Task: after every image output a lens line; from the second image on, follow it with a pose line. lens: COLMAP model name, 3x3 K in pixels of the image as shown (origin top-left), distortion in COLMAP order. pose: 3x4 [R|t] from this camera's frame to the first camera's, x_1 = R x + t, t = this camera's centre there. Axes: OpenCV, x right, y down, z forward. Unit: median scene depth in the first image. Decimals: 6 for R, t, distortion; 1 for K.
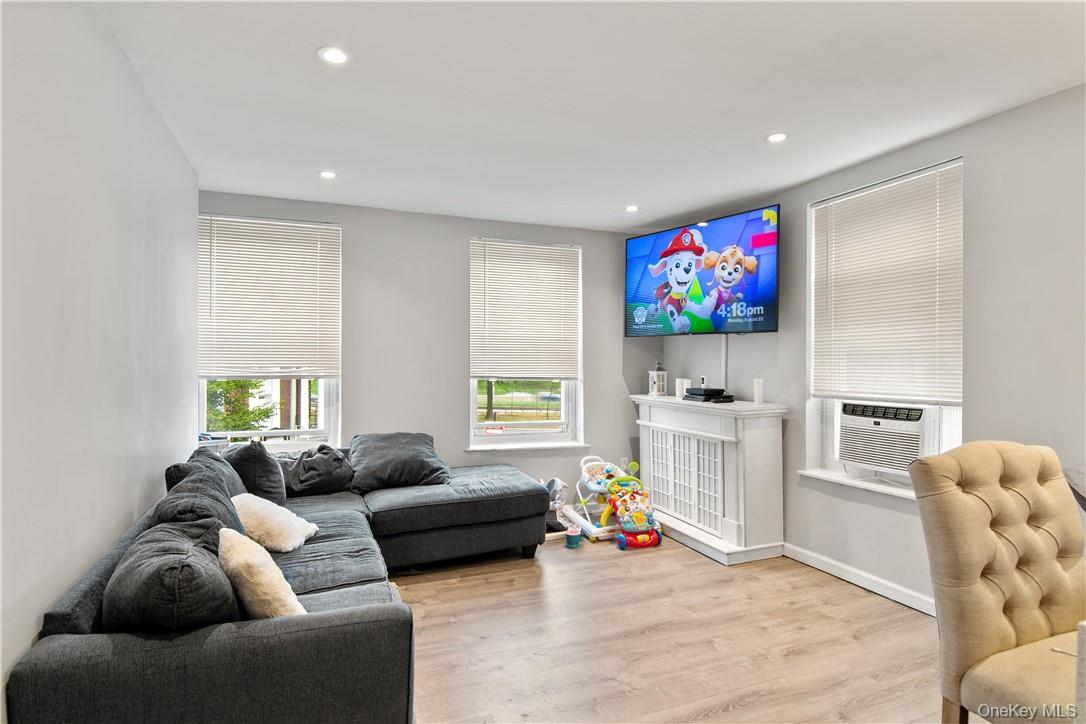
lens RADIAL K [[594.8, 0, 543.0], [0, 594.8, 362.0], [0, 0, 1]] dist [0.002015, -0.001945]
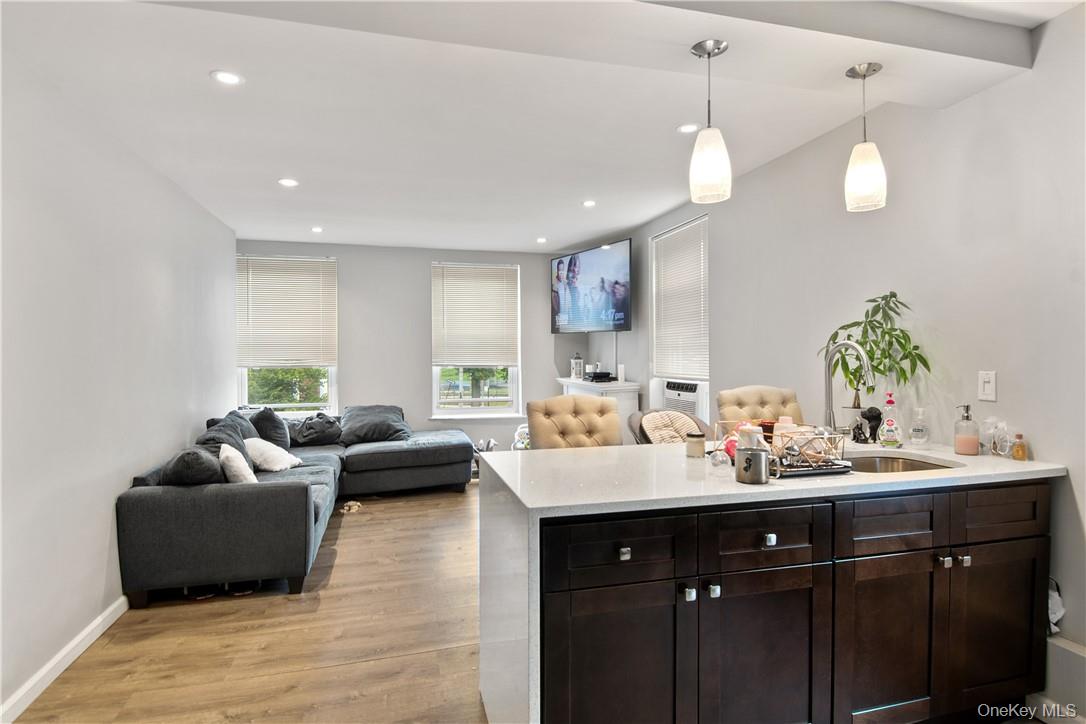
lens RADIAL K [[574.5, 0, 543.1], [0, 574.5, 355.2], [0, 0, 1]] dist [-0.000101, 0.000246]
pose [[0.994930, -0.008928, -0.100171, 0.317946], [0.009528, 0.999939, 0.005512, -0.002584], [0.100116, -0.006439, 0.994955, -0.343661]]
